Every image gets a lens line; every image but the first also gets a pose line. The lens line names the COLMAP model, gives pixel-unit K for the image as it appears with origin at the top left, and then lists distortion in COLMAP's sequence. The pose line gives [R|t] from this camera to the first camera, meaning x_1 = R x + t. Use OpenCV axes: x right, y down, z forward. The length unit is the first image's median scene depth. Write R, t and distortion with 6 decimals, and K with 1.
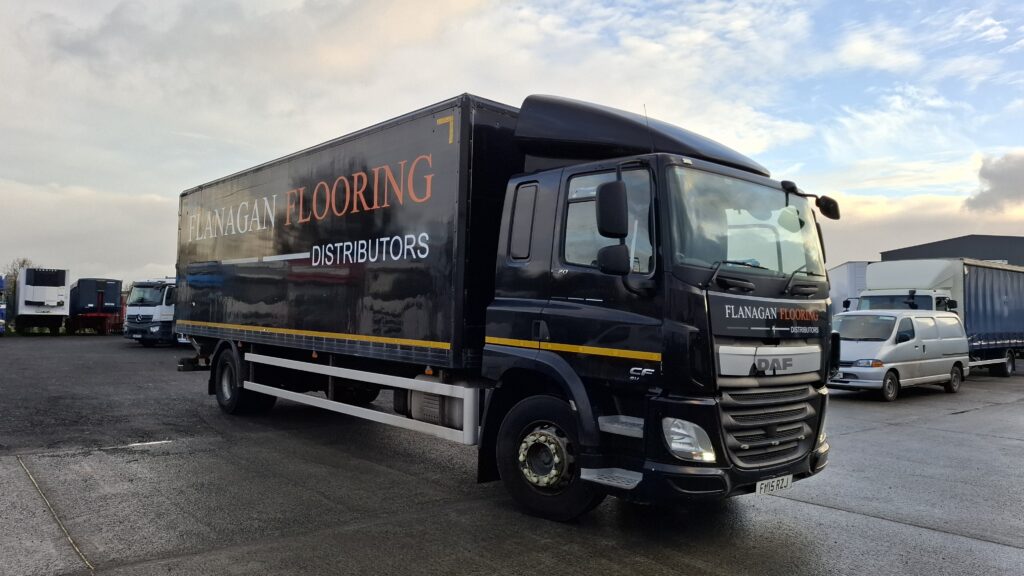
lens RADIAL K [[737.0, 0, 508.0], [0, 737.0, 290.0], [0, 0, 1]] dist [0.132276, -0.354904]
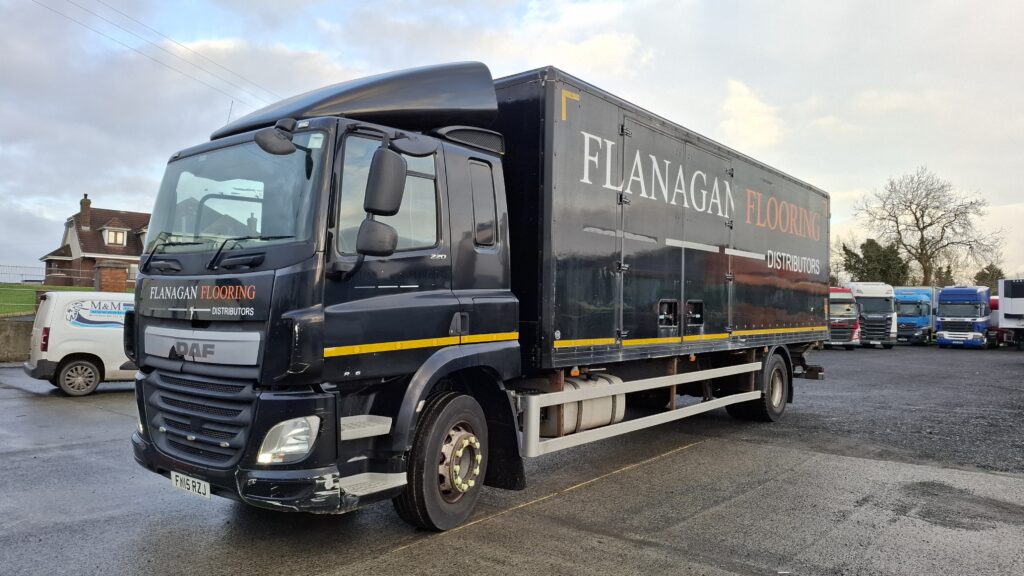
lens RADIAL K [[737.0, 0, 508.0], [0, 737.0, 290.0], [0, 0, 1]] dist [0.132276, -0.354904]
pose [[0.179615, -0.051527, -0.982387, 1.314559], [0.026678, 0.998515, -0.047496, 0.081456], [0.983375, -0.017677, 0.180723, 1.218586]]
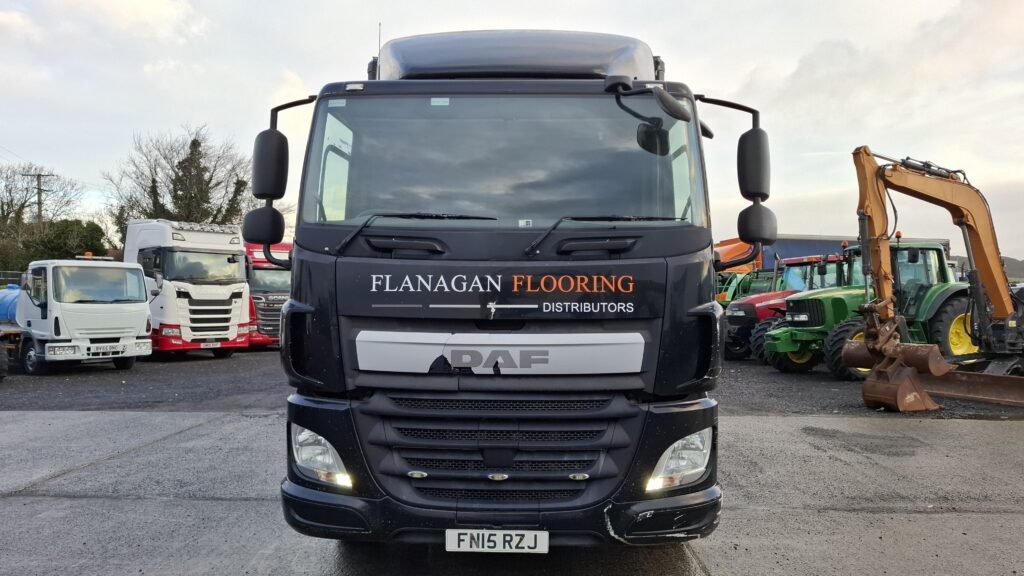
lens RADIAL K [[737.0, 0, 508.0], [0, 737.0, 290.0], [0, 0, 1]] dist [0.132276, -0.354904]
pose [[0.739767, -0.036867, -0.671852, 0.820158], [0.040182, 0.999136, -0.010582, 0.045223], [0.671662, -0.019169, 0.740610, 0.518612]]
